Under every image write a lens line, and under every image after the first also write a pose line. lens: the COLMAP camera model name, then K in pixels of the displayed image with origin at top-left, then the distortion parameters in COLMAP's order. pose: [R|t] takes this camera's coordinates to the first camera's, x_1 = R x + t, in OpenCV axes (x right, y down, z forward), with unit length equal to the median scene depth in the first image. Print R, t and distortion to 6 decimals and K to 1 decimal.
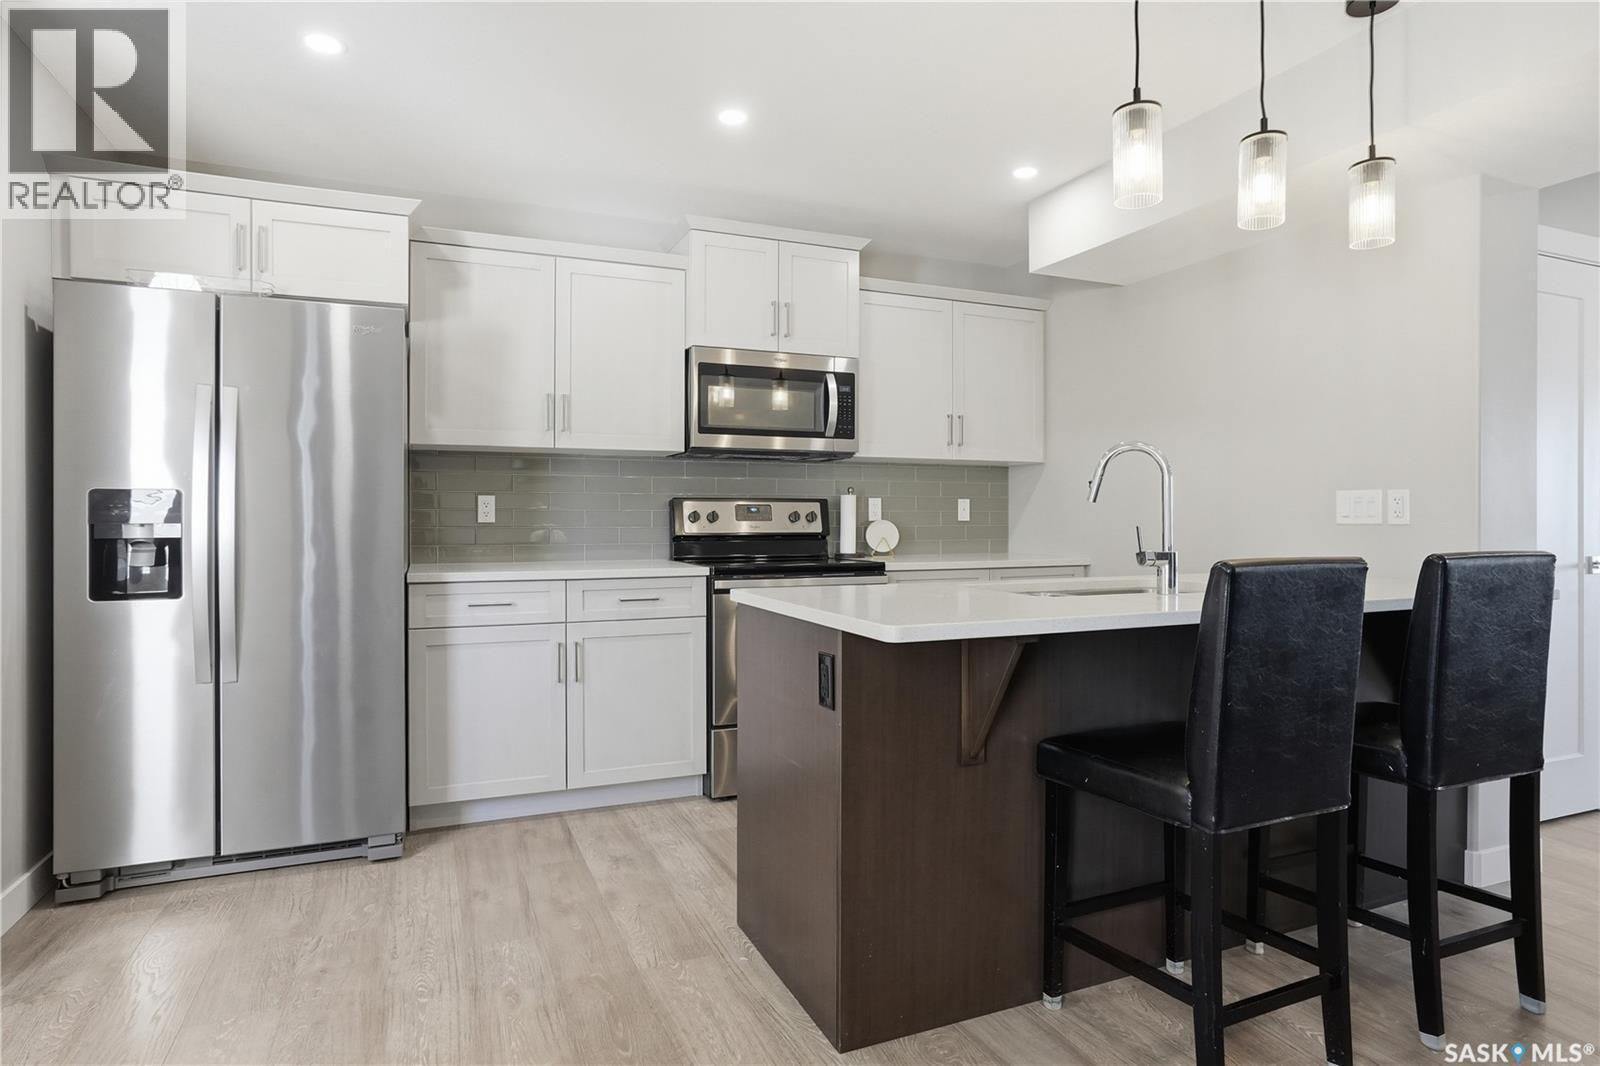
lens RADIAL K [[781.9, 0, 803.7], [0, 781.9, 504.8], [0, 0, 1]] dist [-0.074989, 0.031464]
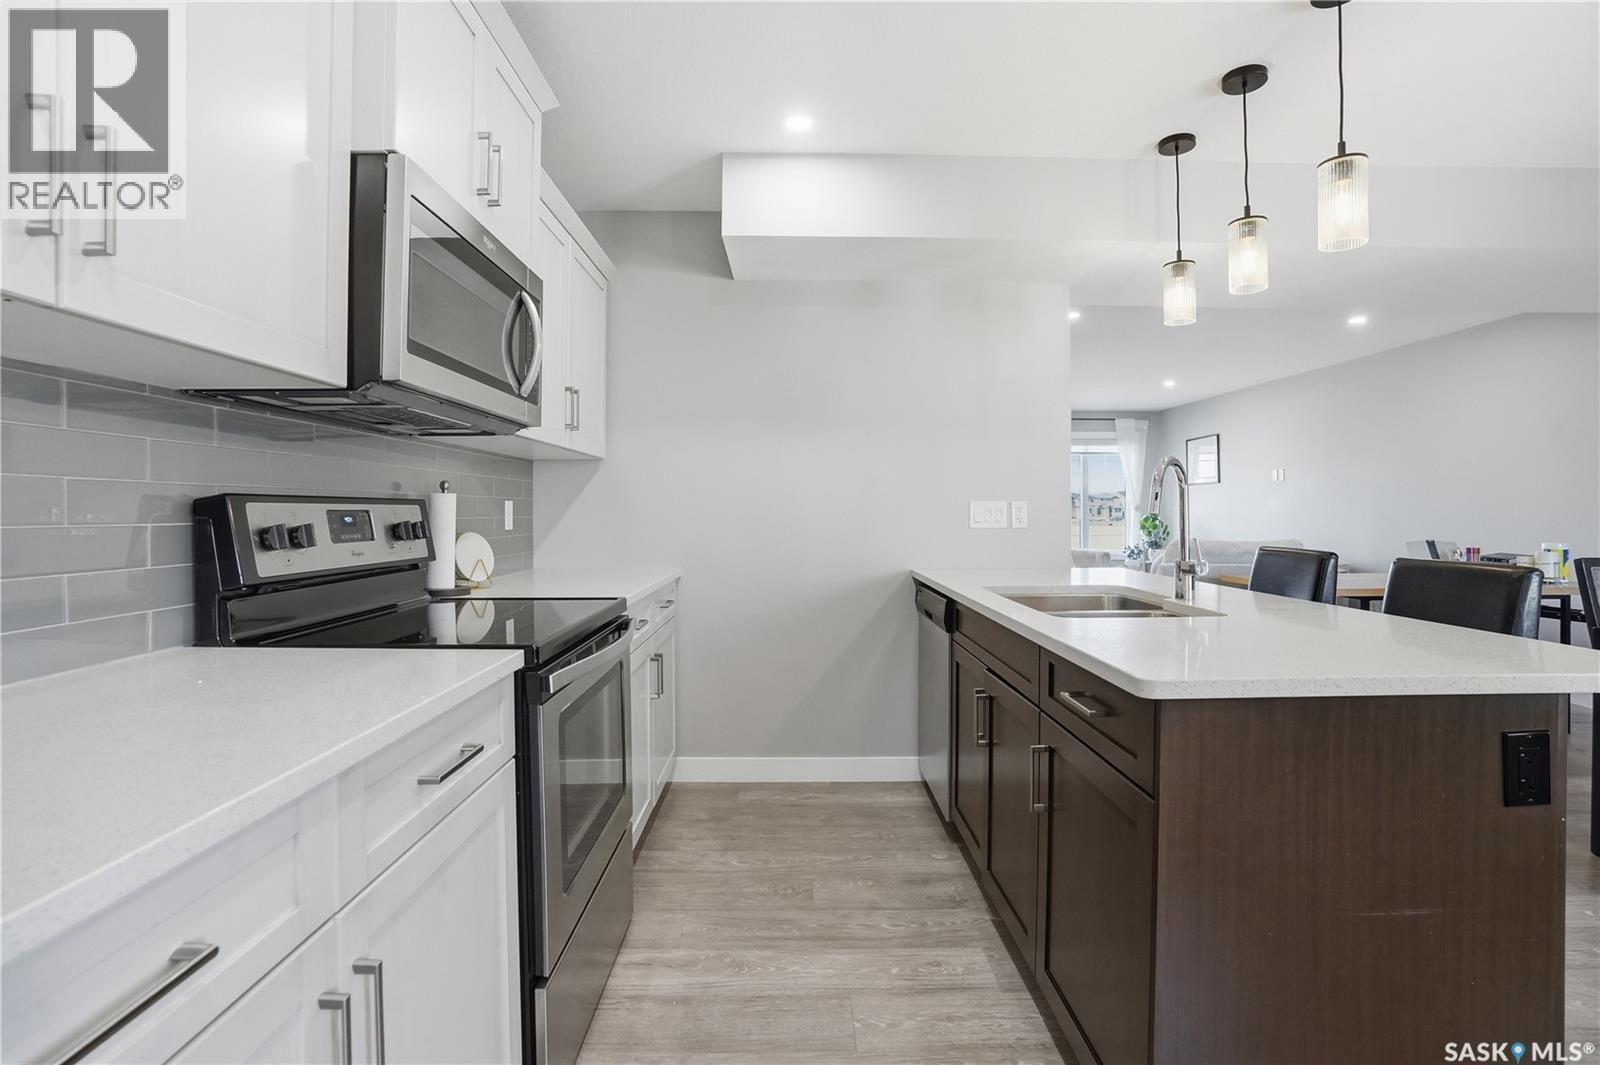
lens RADIAL K [[713.2, 0, 795.6], [0, 713.2, 516.5], [0, 0, 1]] dist [-0.063974, 0.020961]
pose [[0.428928, -0.005757, 0.903320, -0.349826], [-0.007047, 0.999928, 0.009718, -0.002425], [-0.903311, -0.010534, 0.428857, 0.555597]]
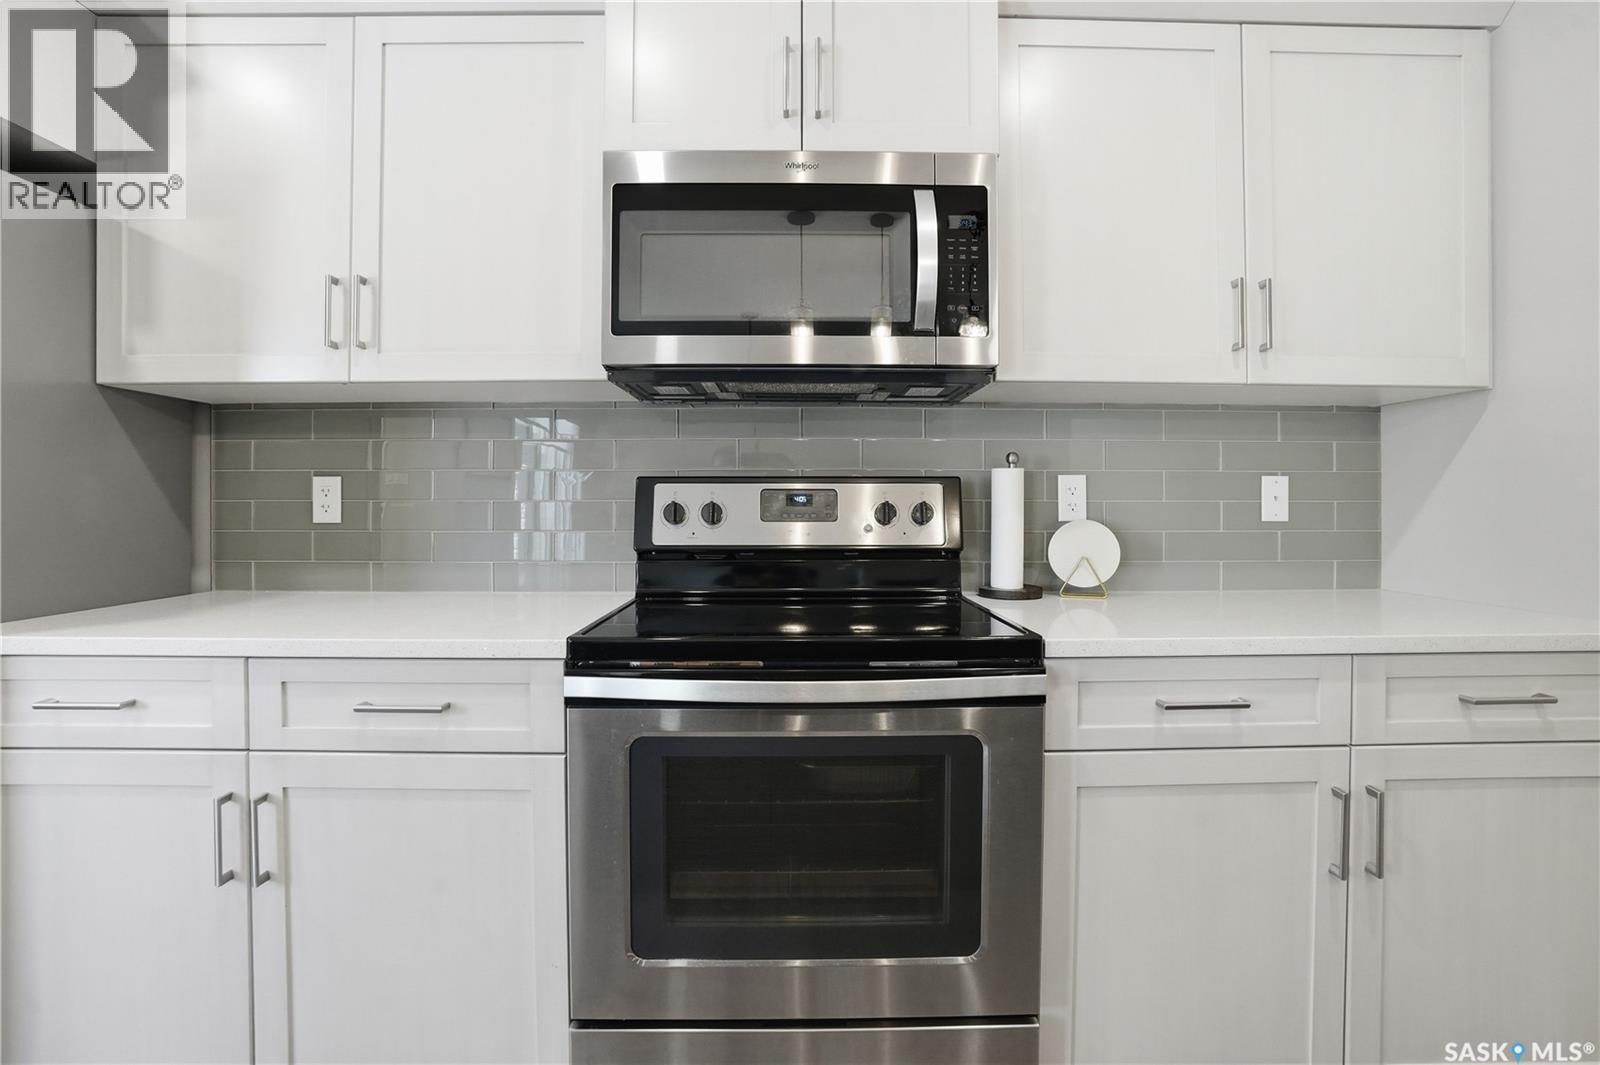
lens RADIAL K [[745.1, 0, 797.3], [0, 745.1, 504.4], [0, 0, 1]] dist [-0.070248, 0.025992]
pose [[0.928936, 0.000235, -0.370239, 0.114055], [0.005797, 0.999868, 0.015179, 0.002350], [0.370194, -0.016246, 0.928812, 0.555428]]
